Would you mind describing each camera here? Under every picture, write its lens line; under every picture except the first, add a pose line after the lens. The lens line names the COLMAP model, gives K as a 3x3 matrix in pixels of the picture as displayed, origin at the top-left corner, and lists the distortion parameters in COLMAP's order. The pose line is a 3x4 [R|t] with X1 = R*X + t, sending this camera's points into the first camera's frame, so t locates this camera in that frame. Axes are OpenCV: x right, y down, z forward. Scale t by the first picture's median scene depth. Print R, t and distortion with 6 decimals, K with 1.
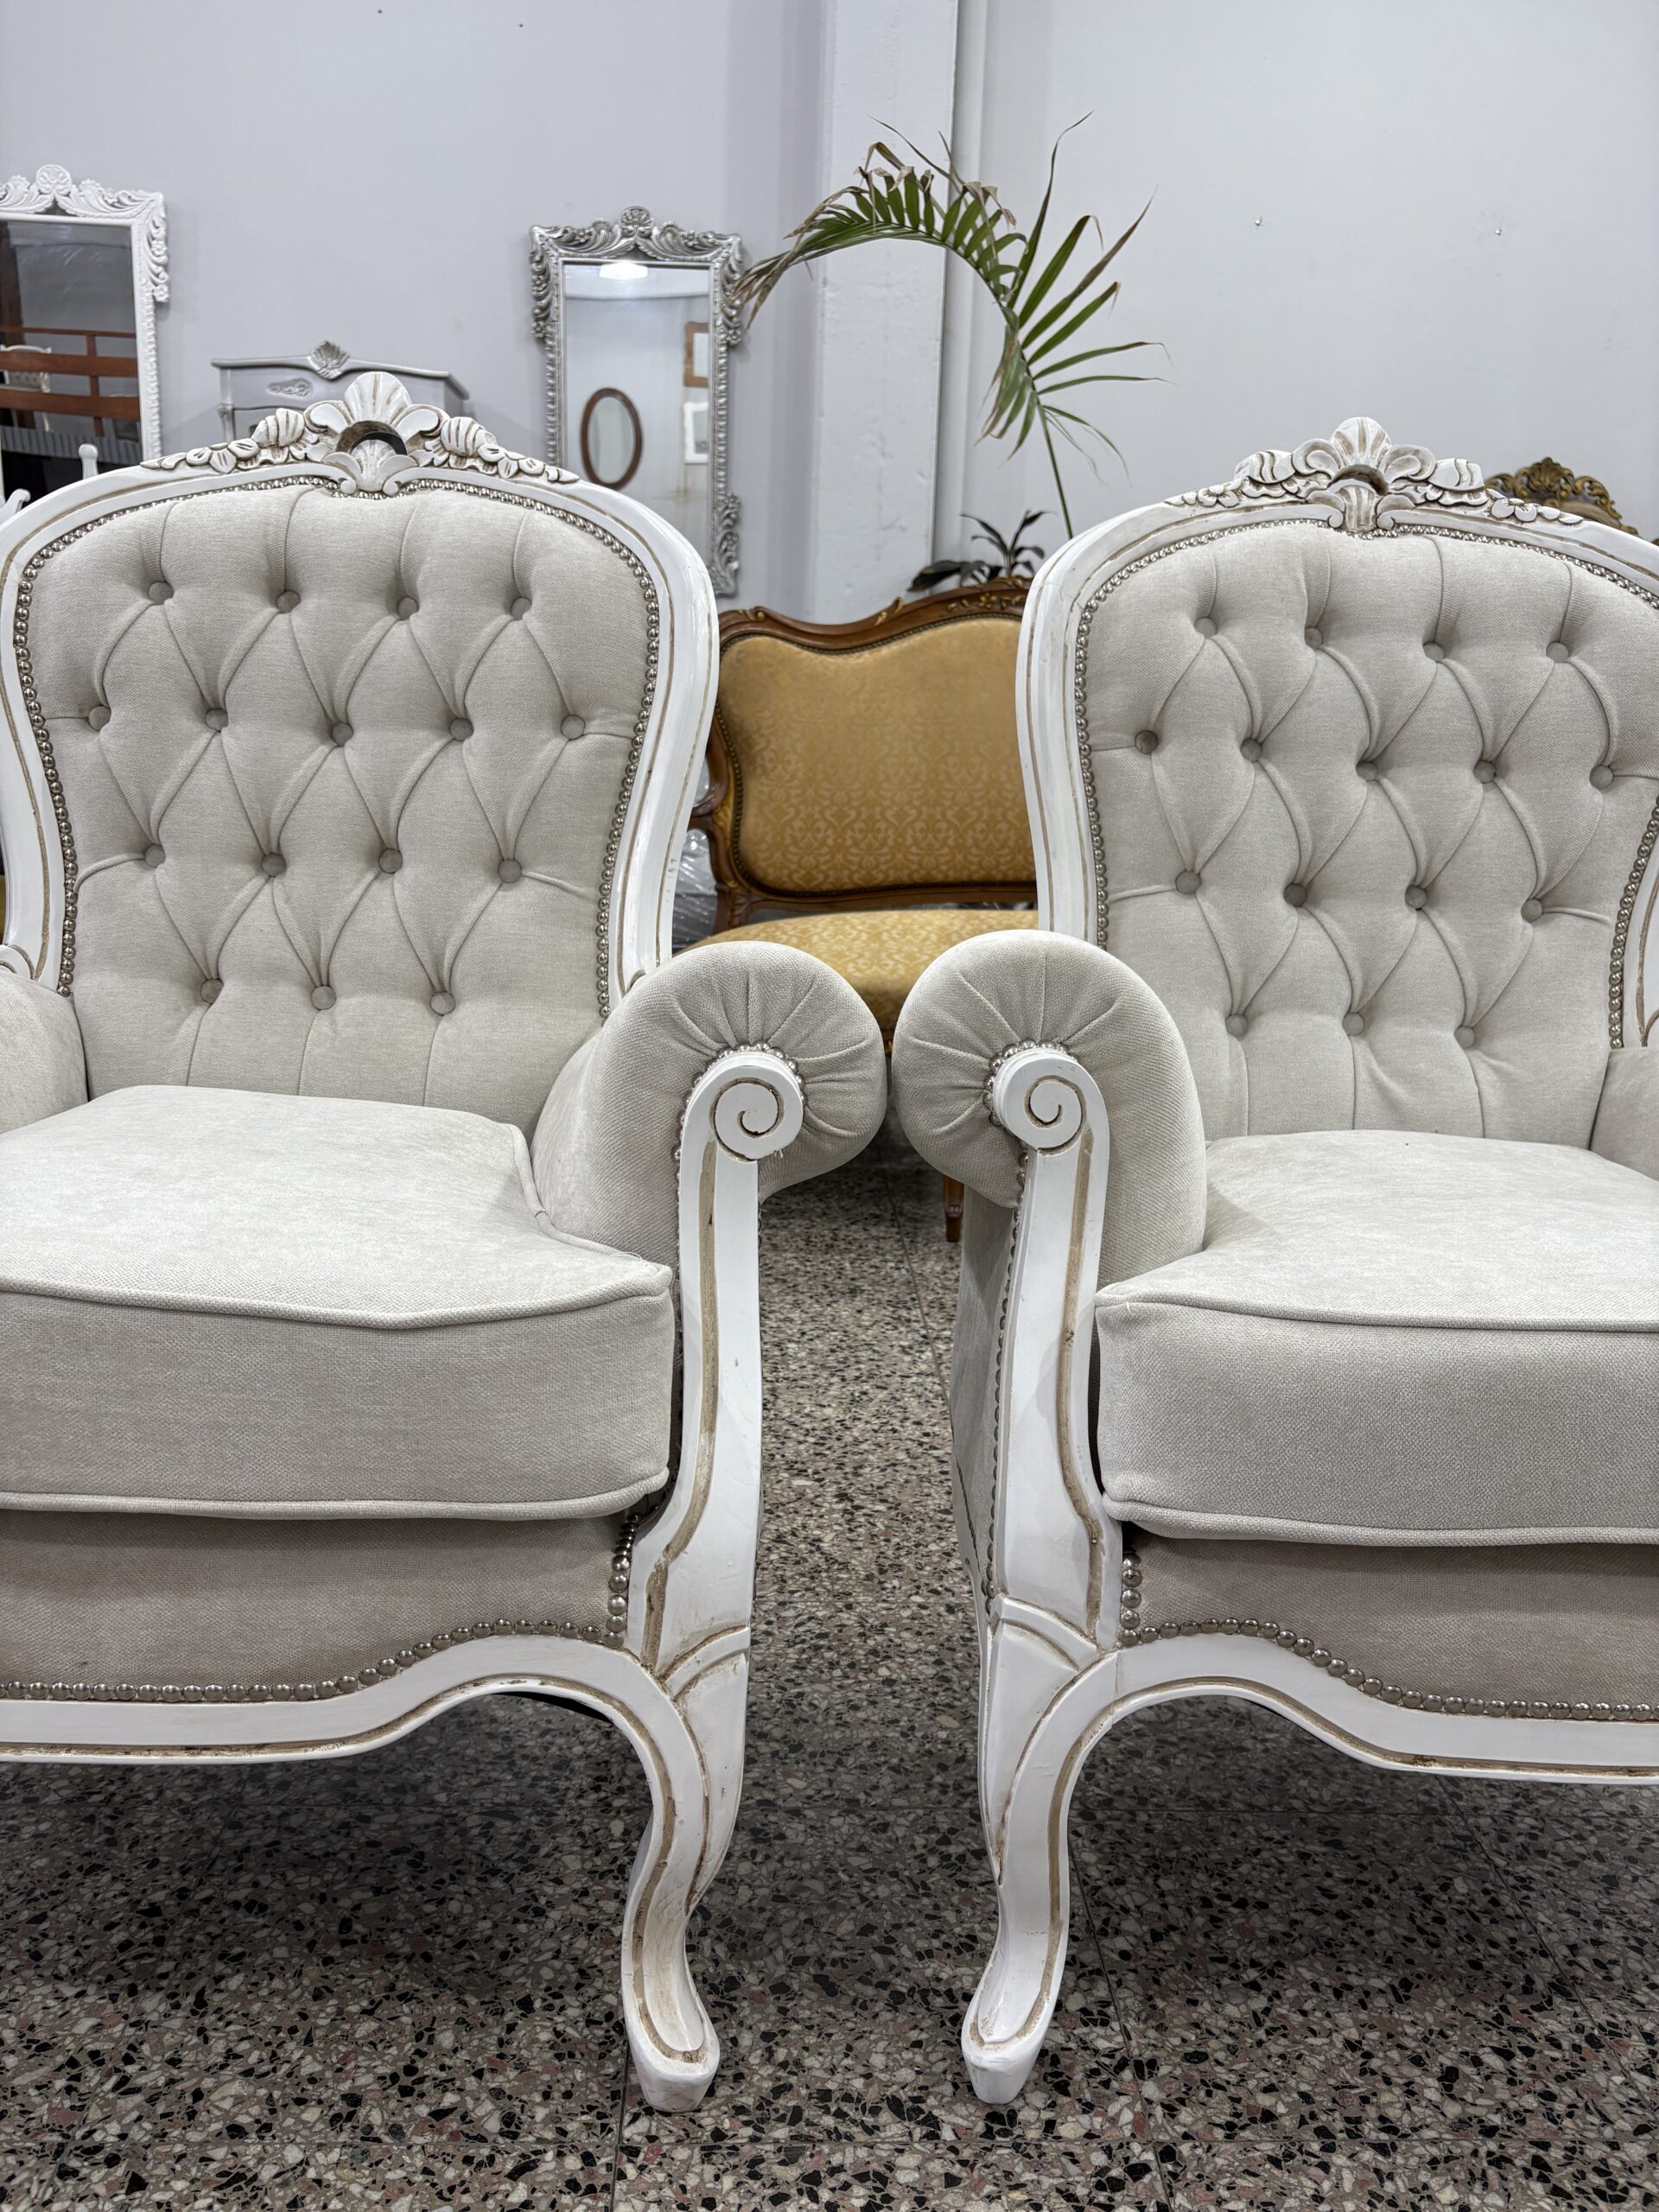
lens RADIAL K [[1683.1, 0, 821.2], [0, 1683.1, 1123.9], [0, 0, 1]] dist [0.028792, -0.017020]
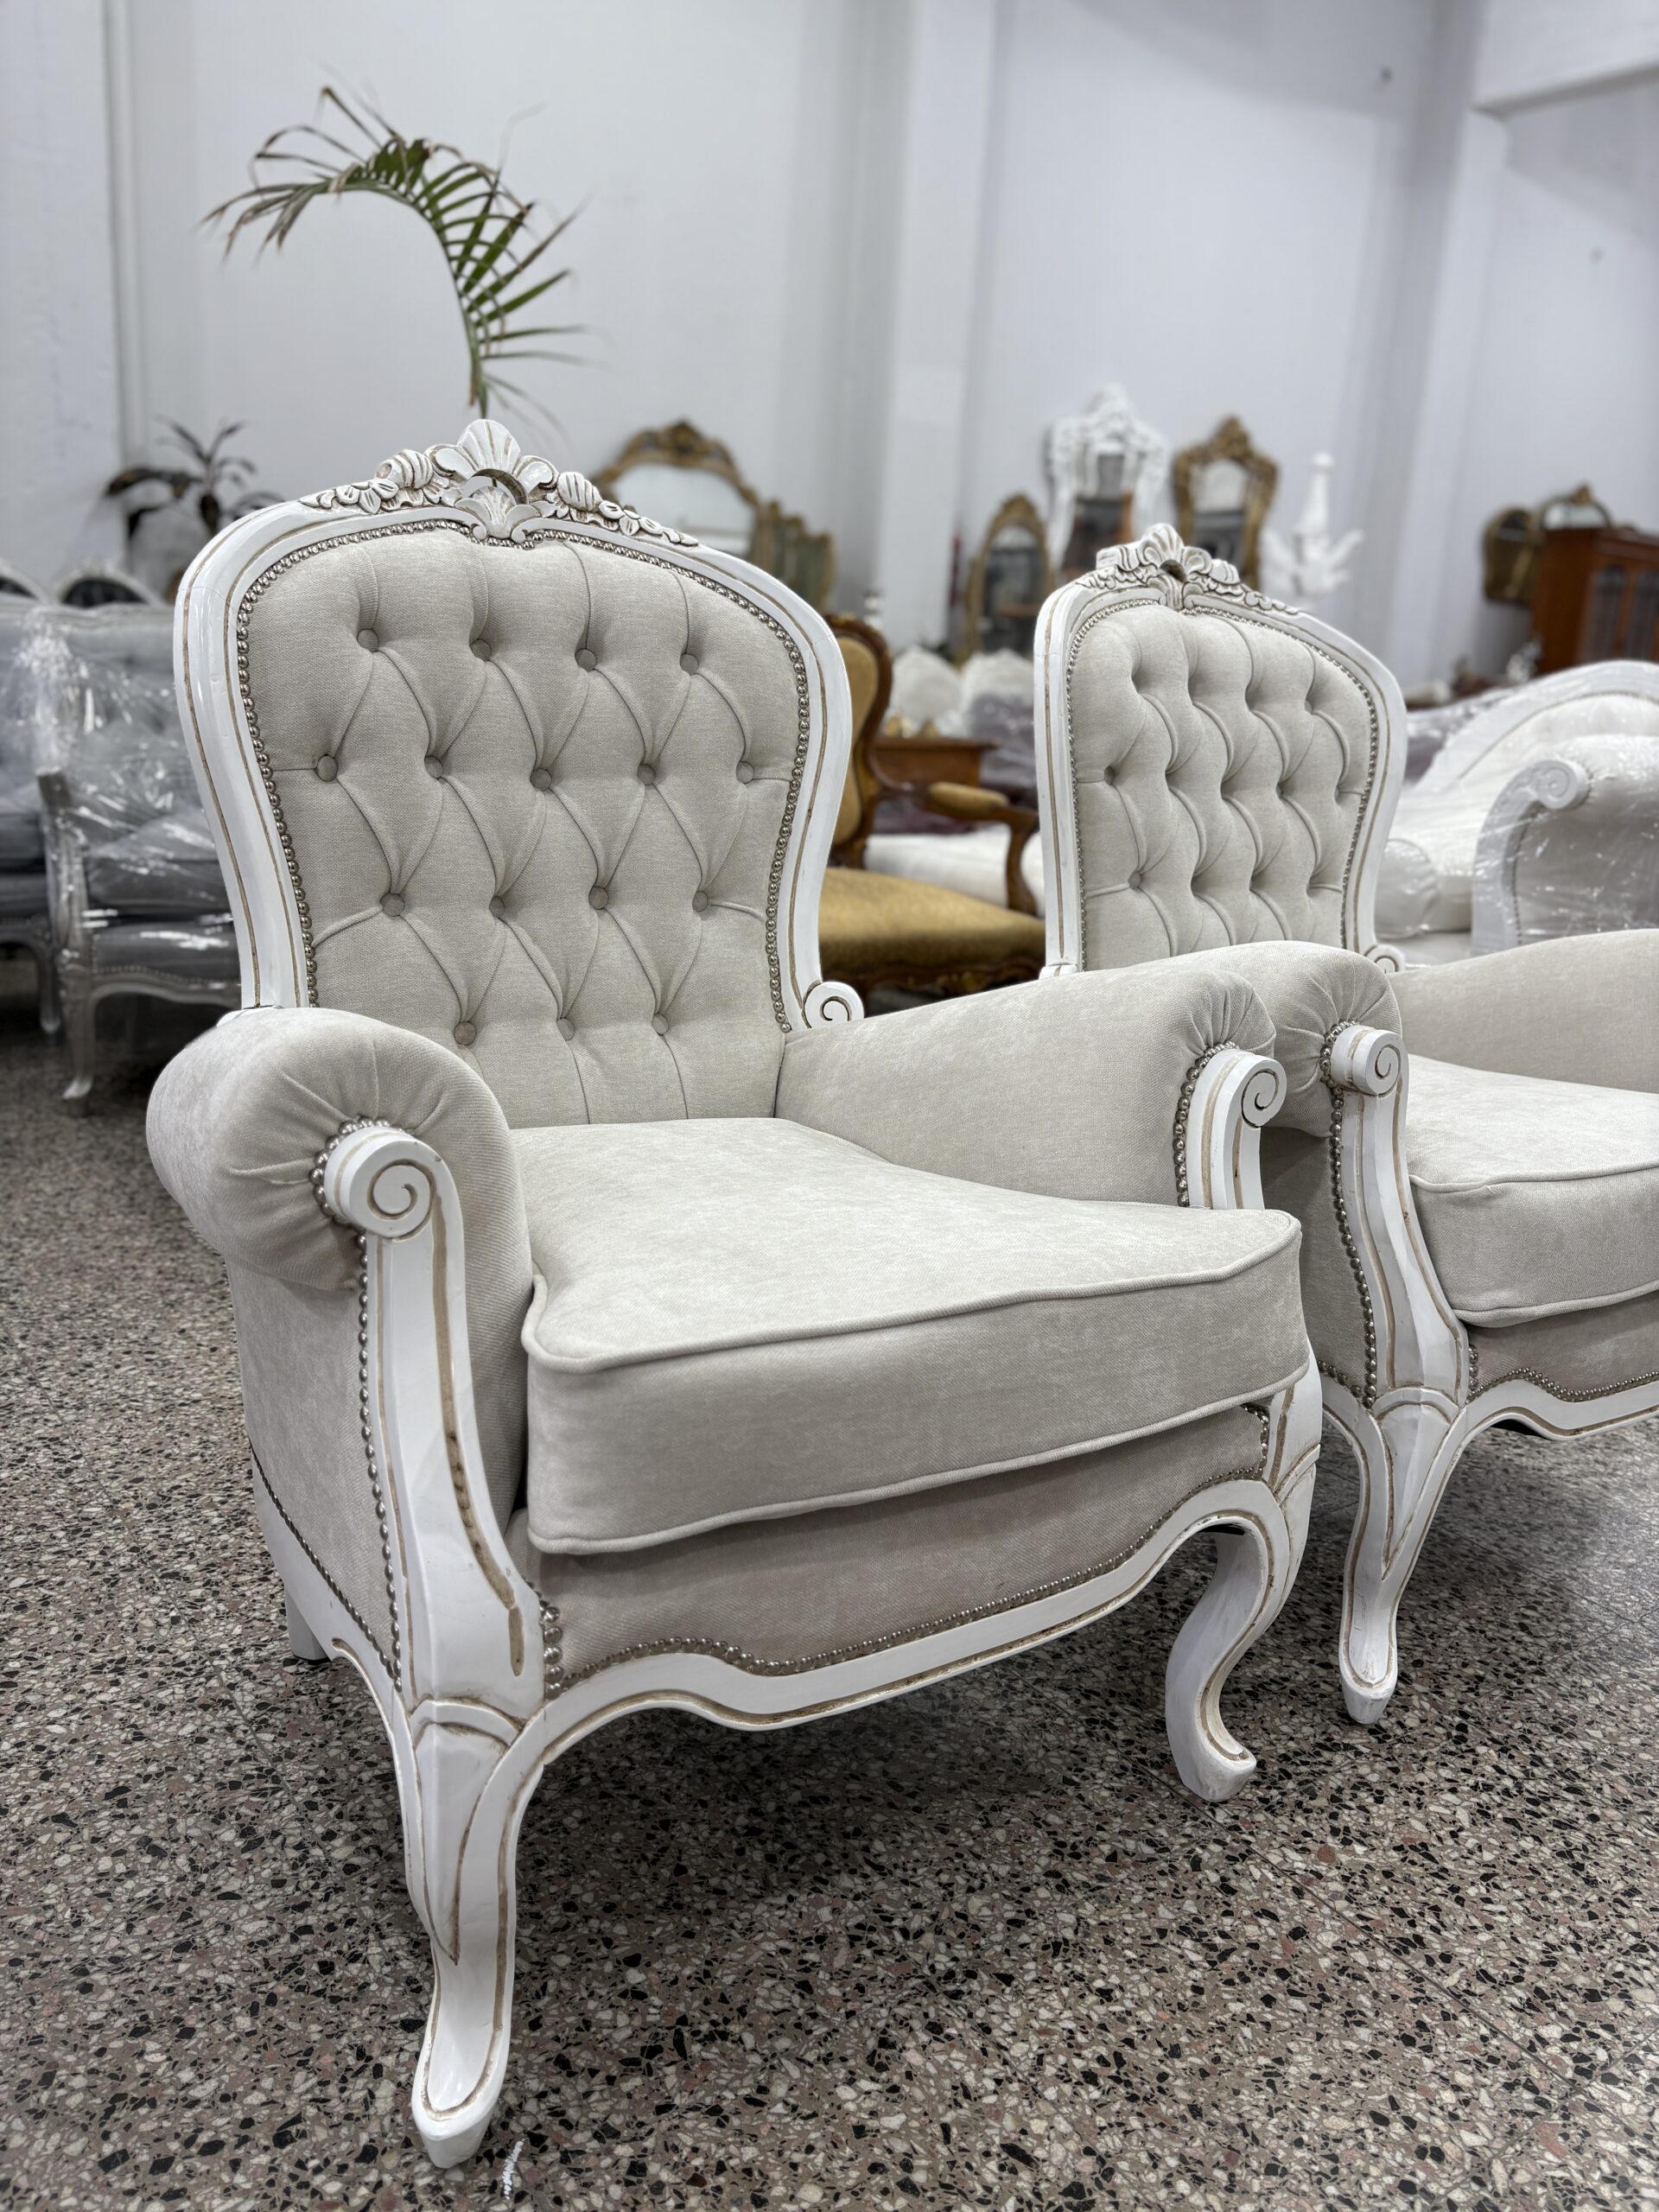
lens RADIAL K [[1683.1, 0, 819.6], [0, 1683.1, 1129.1], [0, 0, 1]] dist [0.028792, -0.017020]
pose [[0.832488, -0.128565, 0.538920, -0.754452], [0.093699, 0.991363, 0.091760, -0.095798], [-0.546063, -0.025893, 0.837344, 0.012583]]
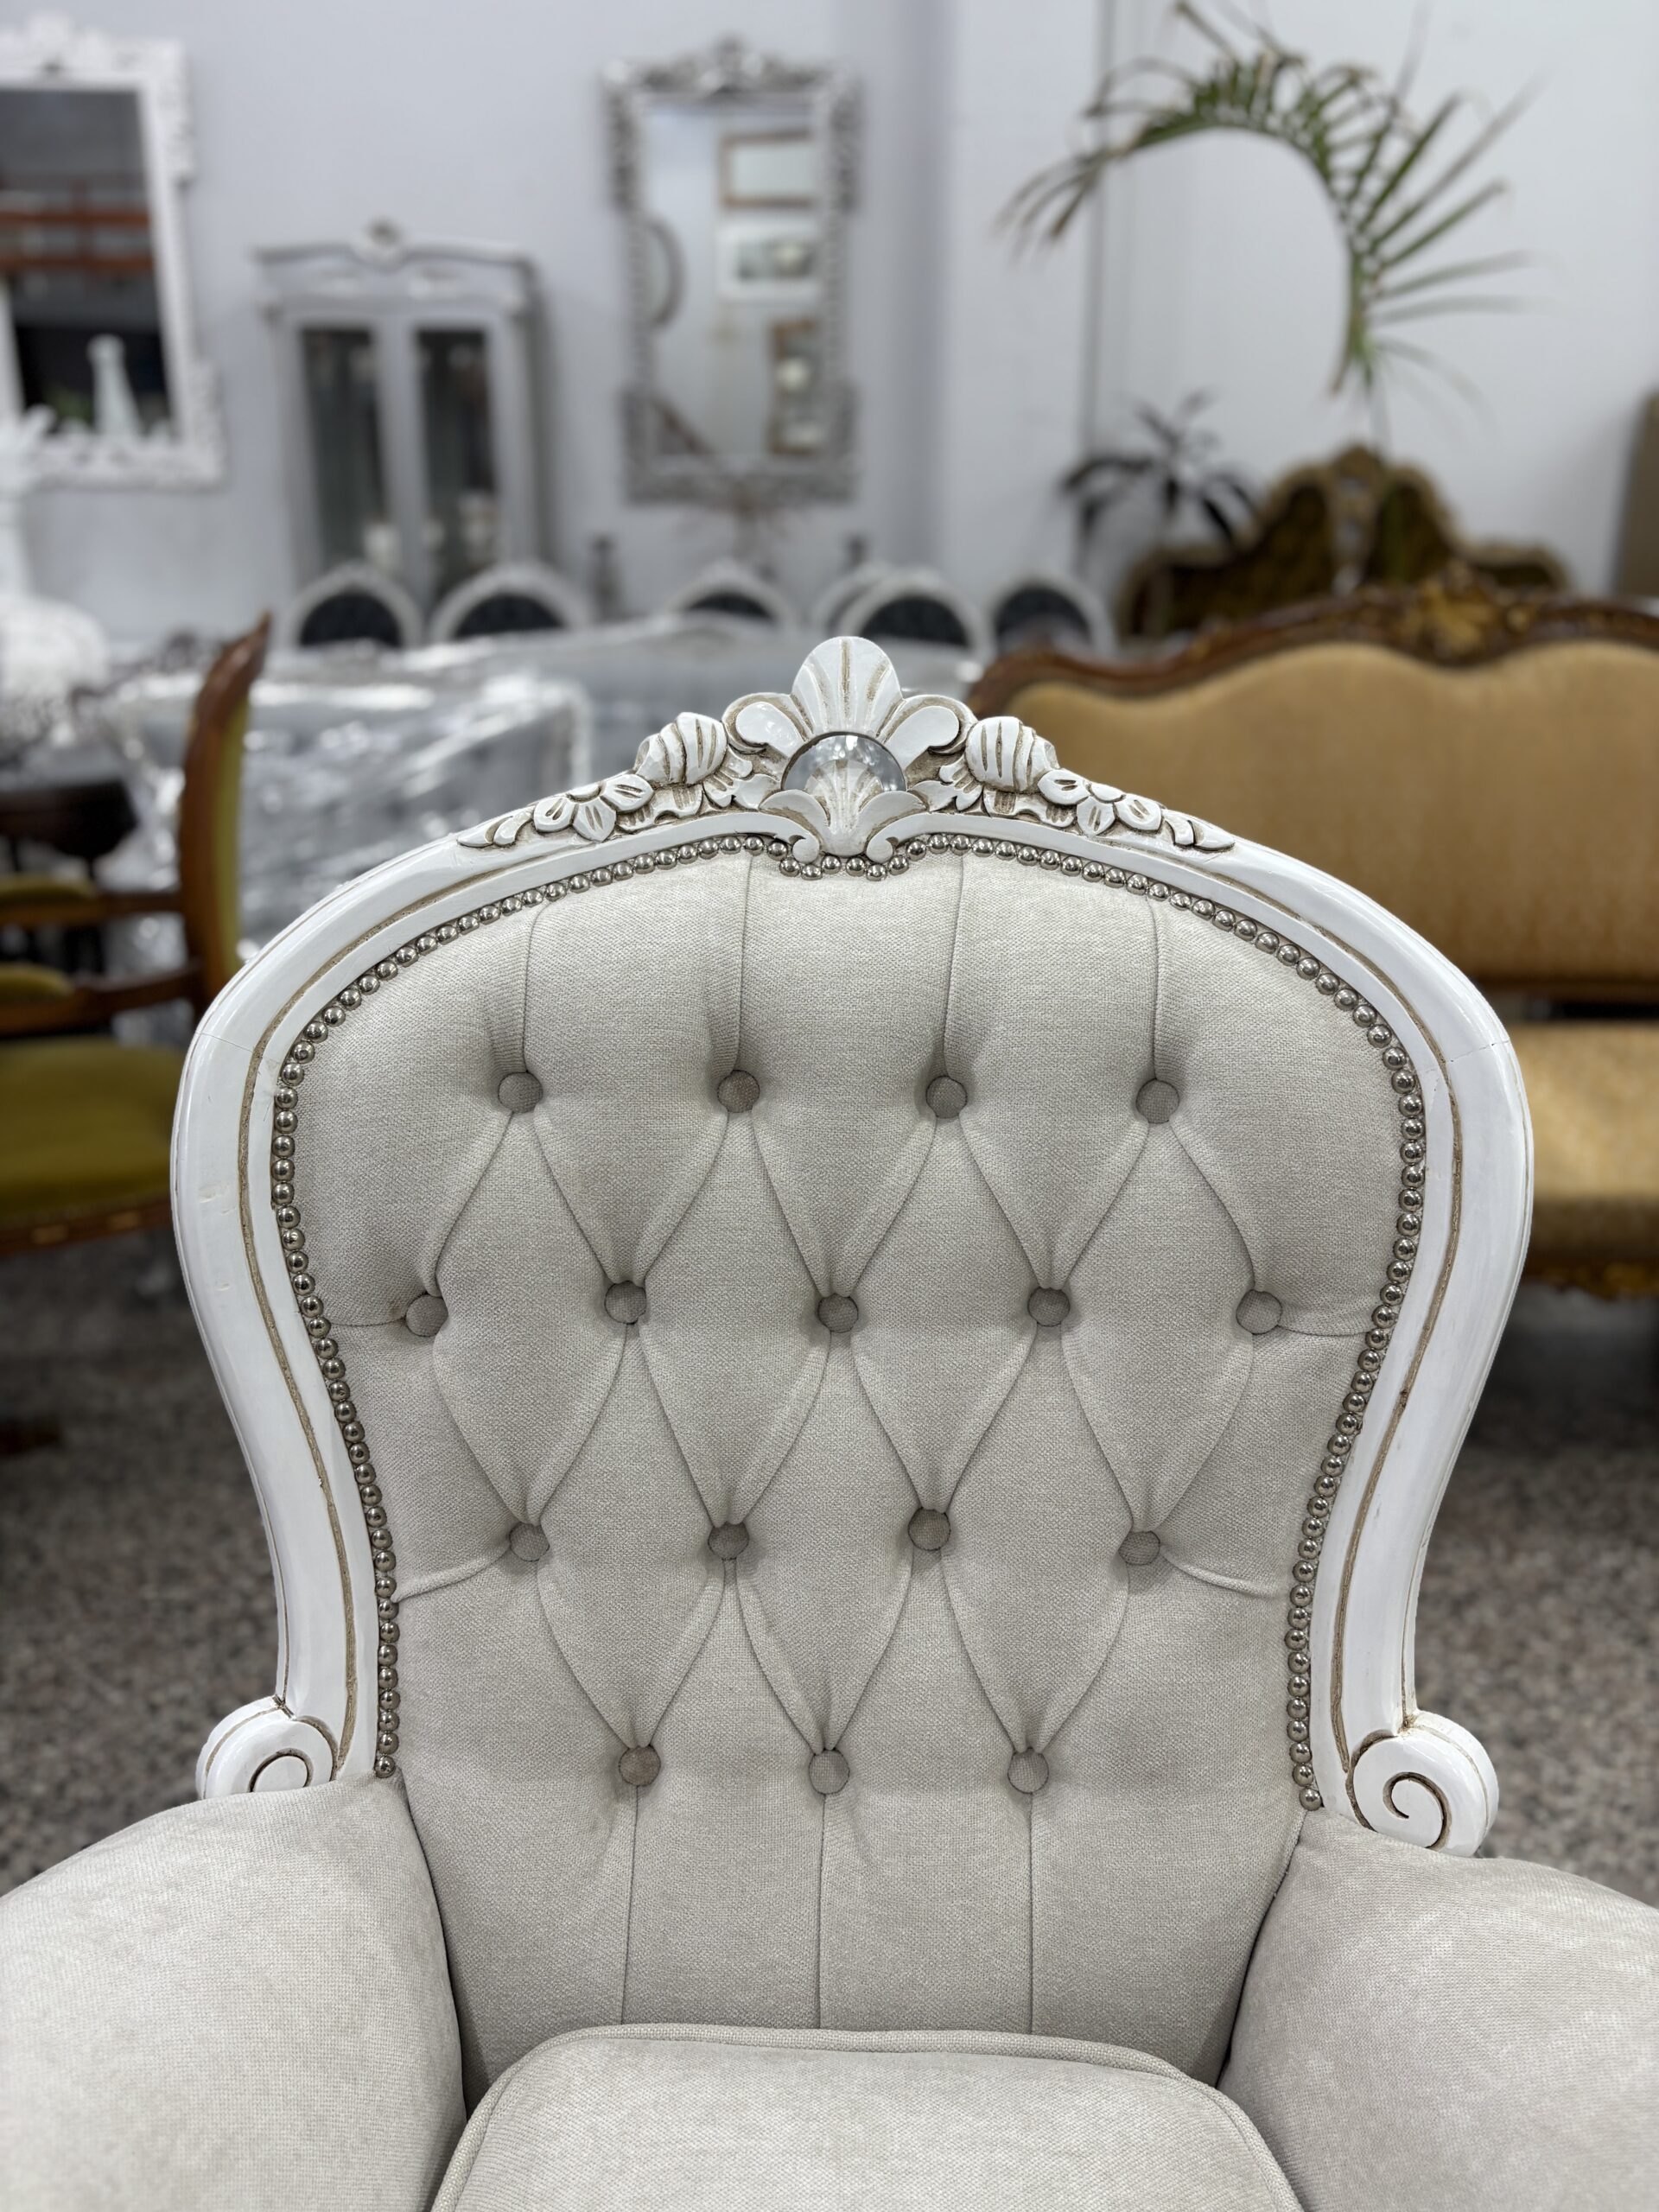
lens RADIAL K [[1683.1, 0, 838.3], [0, 1683.1, 1121.0], [0, 0, 1]] dist [0.028792, -0.017020]
pose [[0.999474, -0.030902, -0.009811, -0.282308], [0.031703, 0.994859, 0.096183, -0.359744], [0.006788, -0.096444, 0.995315, 0.444542]]
